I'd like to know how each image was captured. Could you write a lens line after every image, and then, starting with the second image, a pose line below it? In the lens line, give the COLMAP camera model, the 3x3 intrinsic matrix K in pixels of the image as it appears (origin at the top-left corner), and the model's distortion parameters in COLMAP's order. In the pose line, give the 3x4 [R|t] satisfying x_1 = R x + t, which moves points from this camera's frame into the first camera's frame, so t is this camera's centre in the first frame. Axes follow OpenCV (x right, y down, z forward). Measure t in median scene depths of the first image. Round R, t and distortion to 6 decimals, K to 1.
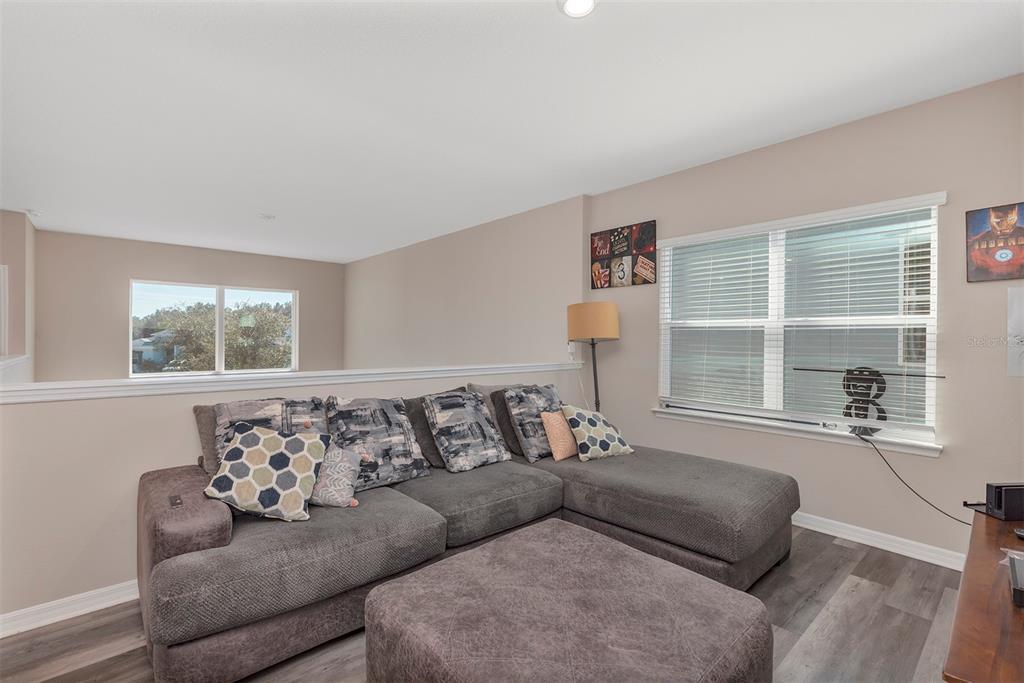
lens RADIAL K [[467.7, 0, 510.6], [0, 467.7, 340.6], [0, 0, 1]] dist [0.009842, -0.000655]
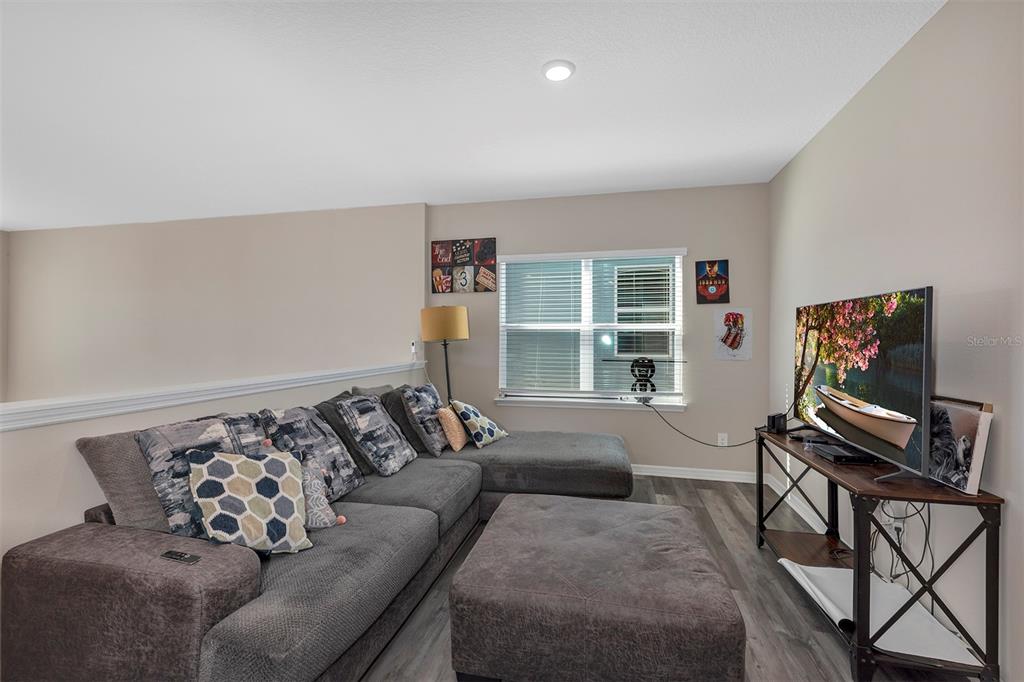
lens RADIAL K [[467.7, 0, 508.8], [0, 467.7, 339.9], [0, 0, 1]] dist [0.009842, -0.000655]
pose [[0.808695, -0.006562, 0.588191, -0.469855], [0.007548, 0.999971, 0.000779, -0.003713], [-0.588180, 0.003810, 0.808721, 0.047898]]
